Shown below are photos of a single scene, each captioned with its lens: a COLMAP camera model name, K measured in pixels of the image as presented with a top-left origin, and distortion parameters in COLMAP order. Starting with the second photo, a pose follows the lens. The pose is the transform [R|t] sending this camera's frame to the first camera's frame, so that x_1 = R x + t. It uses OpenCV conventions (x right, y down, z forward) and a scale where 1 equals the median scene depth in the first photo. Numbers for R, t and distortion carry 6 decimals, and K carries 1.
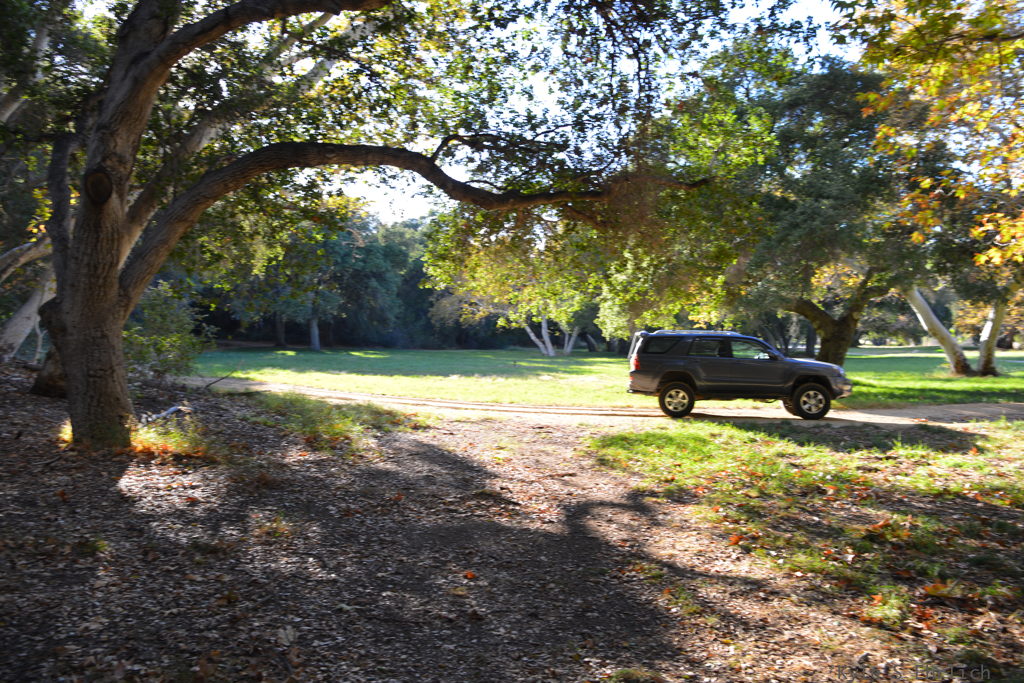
lens RADIAL K [[792.7, 0, 508.0], [0, 792.7, 338.2], [0, 0, 1]] dist [-0.065401, 0.037807]
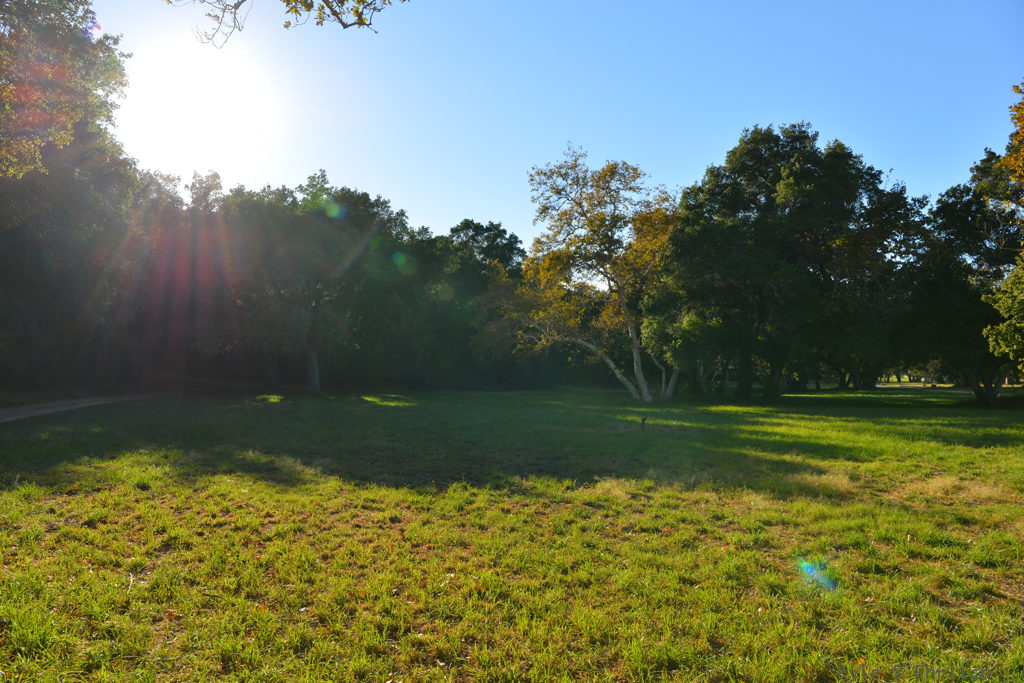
lens RADIAL K [[792.7, 0, 507.3], [0, 792.7, 349.5], [0, 0, 1]] dist [-0.065401, 0.037807]
pose [[0.999496, -0.000807, -0.031734, -0.306266], [-0.000220, 0.999477, -0.032322, -0.009912], [0.031744, 0.032313, 0.998974, 1.920439]]
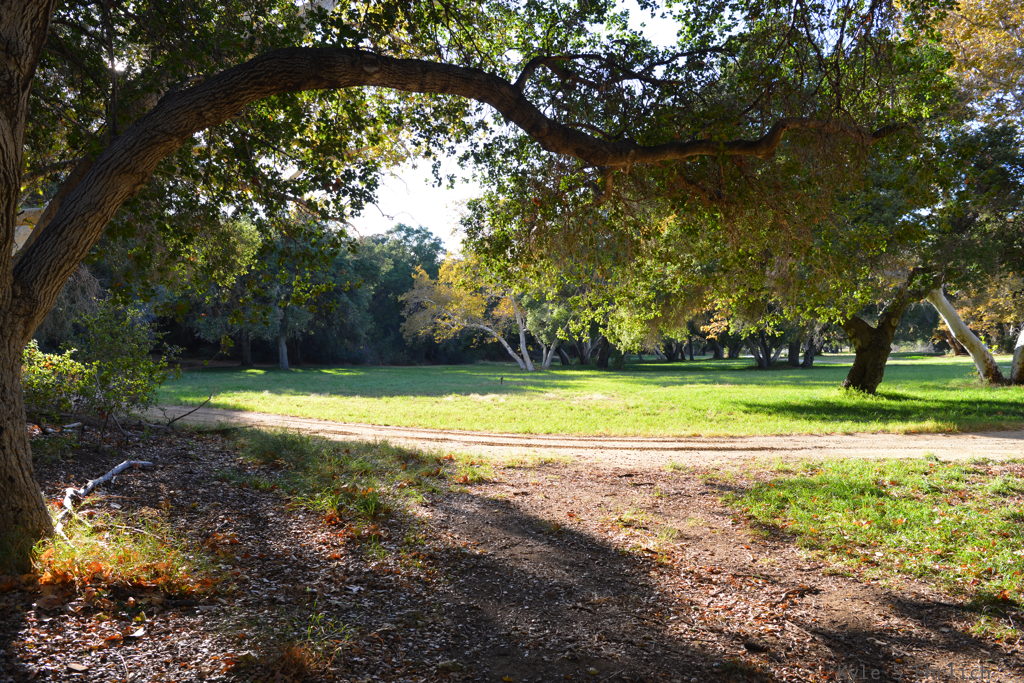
lens RADIAL K [[792.7, 0, 512.5], [0, 792.7, 335.2], [0, 0, 1]] dist [-0.065401, 0.037807]
pose [[0.998622, -0.016357, 0.049873, -0.102879], [0.017418, 0.999629, -0.020929, -0.004996], [-0.049512, 0.021769, 0.998536, 0.263555]]
